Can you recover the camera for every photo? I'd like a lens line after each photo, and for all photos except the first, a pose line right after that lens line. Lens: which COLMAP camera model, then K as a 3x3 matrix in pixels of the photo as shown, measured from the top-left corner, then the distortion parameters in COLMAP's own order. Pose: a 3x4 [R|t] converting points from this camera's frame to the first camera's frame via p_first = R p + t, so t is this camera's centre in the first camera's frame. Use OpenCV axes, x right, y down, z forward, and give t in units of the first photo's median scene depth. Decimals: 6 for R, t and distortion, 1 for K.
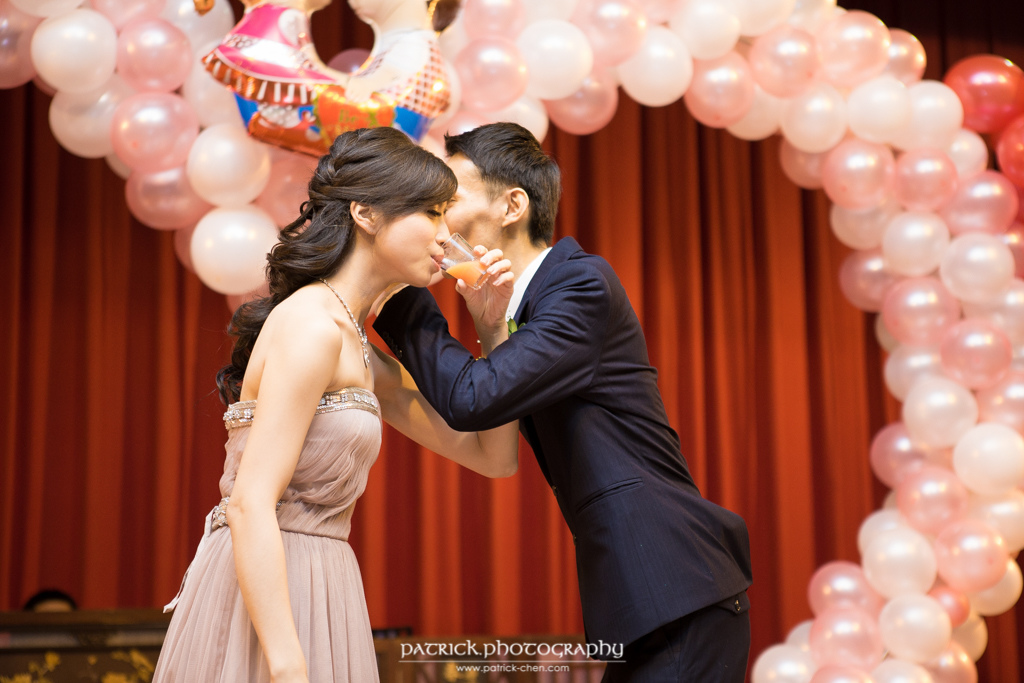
lens RADIAL K [[2022.7, 0, 512.0], [0, 2022.7, 341.5], [0, 0, 1]] dist [0.271258, -0.090594]
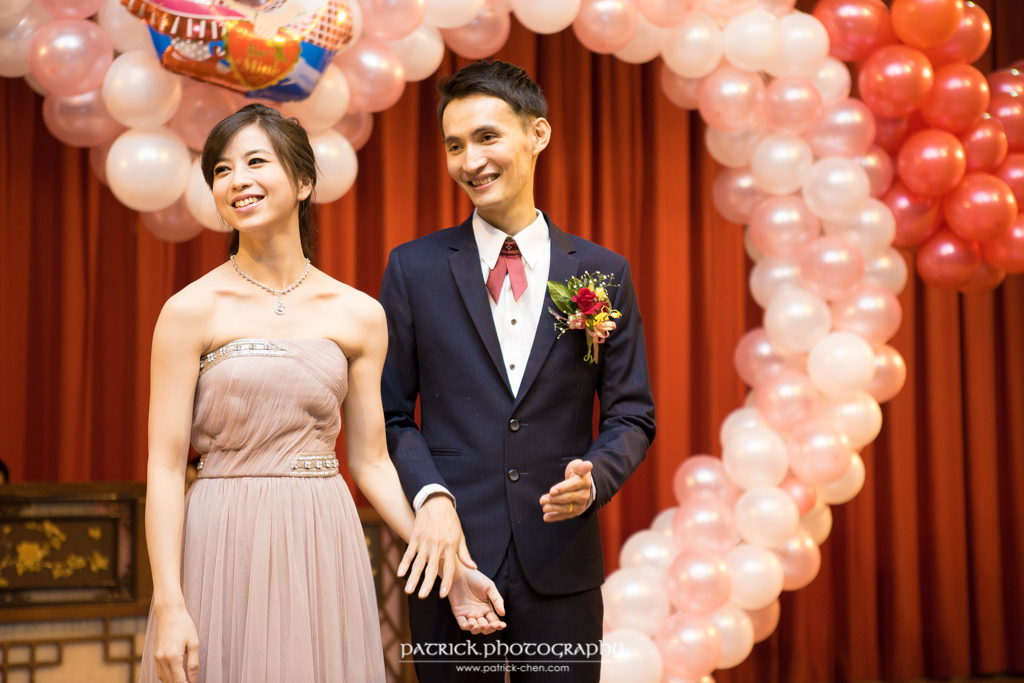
lens RADIAL K [[2022.7, 0, 512.0], [0, 2022.7, 341.5], [0, 0, 1]] dist [0.271258, -0.090594]
pose [[0.998506, 0.017452, 0.051780, 0.000590], [-0.021973, 0.995872, 0.088070, -0.050228], [-0.050029, -0.089076, 0.994768, -0.079029]]
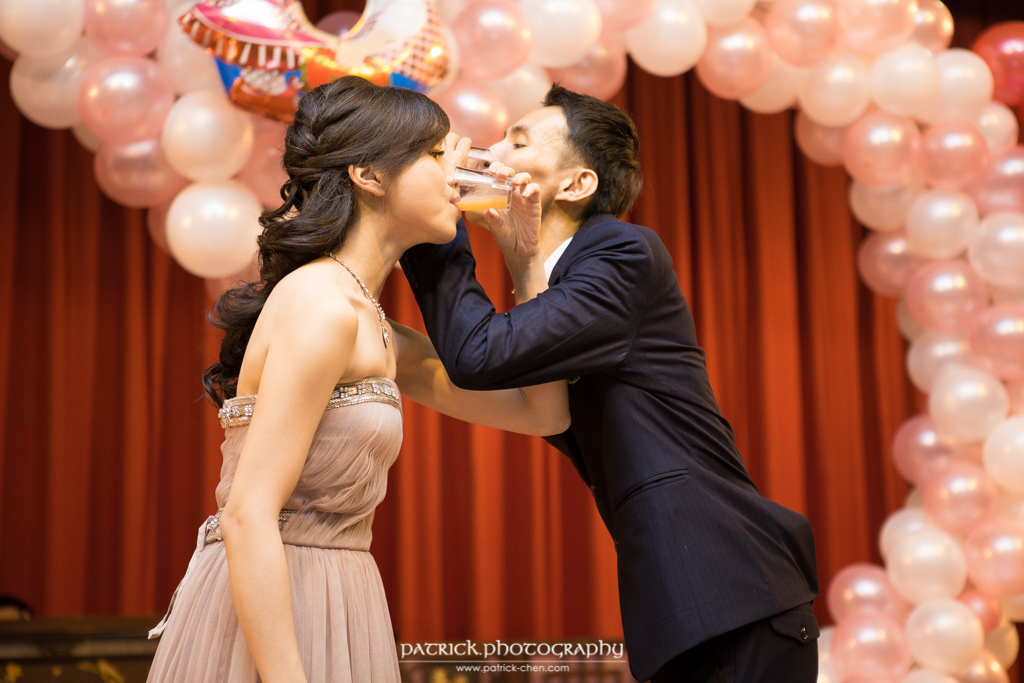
lens RADIAL K [[2022.7, 0, 512.0], [0, 2022.7, 341.5], [0, 0, 1]] dist [0.271258, -0.090594]
pose [[0.999815, -0.001258, 0.019219, -0.018482], [0.001184, 0.999992, 0.003859, 0.002130], [-0.019223, -0.003835, 0.999808, 0.073308]]
